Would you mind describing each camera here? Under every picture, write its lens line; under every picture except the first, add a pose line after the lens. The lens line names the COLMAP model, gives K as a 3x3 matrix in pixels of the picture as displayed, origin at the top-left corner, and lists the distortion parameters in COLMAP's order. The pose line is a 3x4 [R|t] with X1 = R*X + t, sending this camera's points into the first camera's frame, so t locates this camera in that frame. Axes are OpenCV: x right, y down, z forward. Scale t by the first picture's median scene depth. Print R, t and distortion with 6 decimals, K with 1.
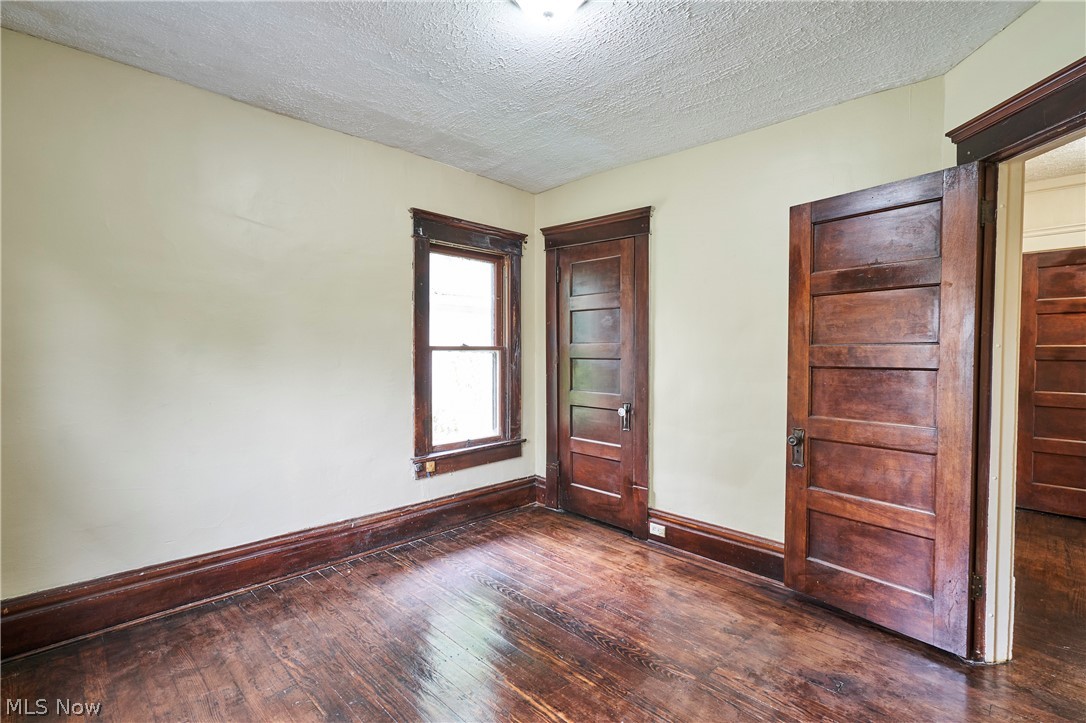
lens RADIAL K [[501.9, 0, 537.3], [0, 501.9, 364.3], [0, 0, 1]] dist [-0.004546, 0.002525]
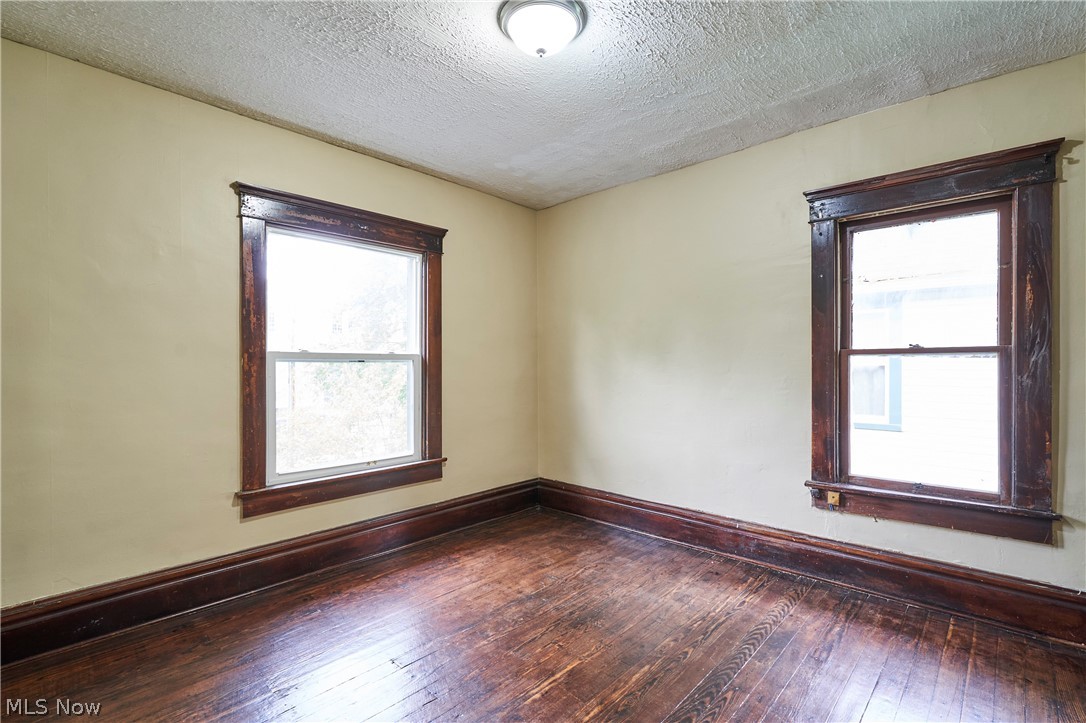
lens RADIAL K [[501.9, 0, 548.9], [0, 501.9, 364.6], [0, 0, 1]] dist [-0.004546, 0.002525]
pose [[0.049595, -0.000610, -0.998769, 0.589605], [-0.023593, 0.999720, -0.001782, 0.000642], [0.998491, 0.023652, 0.049567, 0.509493]]
